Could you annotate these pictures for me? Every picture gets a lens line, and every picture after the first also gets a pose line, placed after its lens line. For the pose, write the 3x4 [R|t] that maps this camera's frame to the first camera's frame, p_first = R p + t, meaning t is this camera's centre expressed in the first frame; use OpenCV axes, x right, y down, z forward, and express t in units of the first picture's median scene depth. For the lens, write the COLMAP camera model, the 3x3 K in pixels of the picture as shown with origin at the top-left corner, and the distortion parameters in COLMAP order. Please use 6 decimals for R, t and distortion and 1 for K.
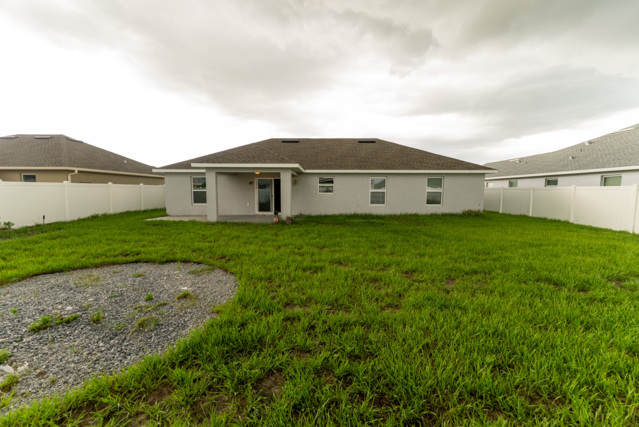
lens RADIAL K [[256.8, 0, 319.7], [0, 256.8, 212.1], [0, 0, 1]] dist [0.000873, -0.000180]
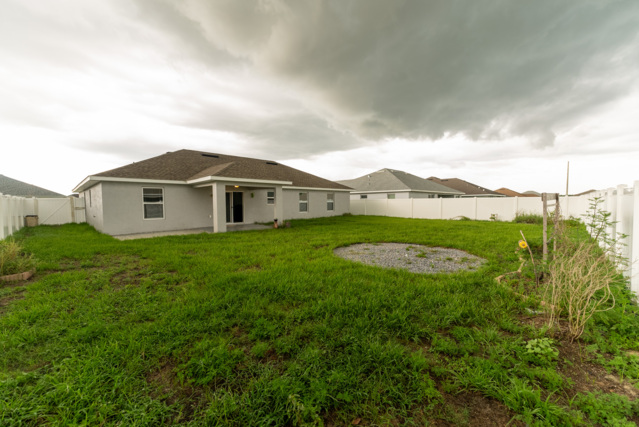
lens RADIAL K [[256.8, 0, 317.6], [0, 256.8, 214.5], [0, 0, 1]] dist [0.000873, -0.000180]
pose [[0.693604, -0.042989, 0.719072, -0.722742], [0.071306, 0.997412, -0.009152, 0.003246], [-0.716818, 0.057622, 0.694875, -0.019765]]
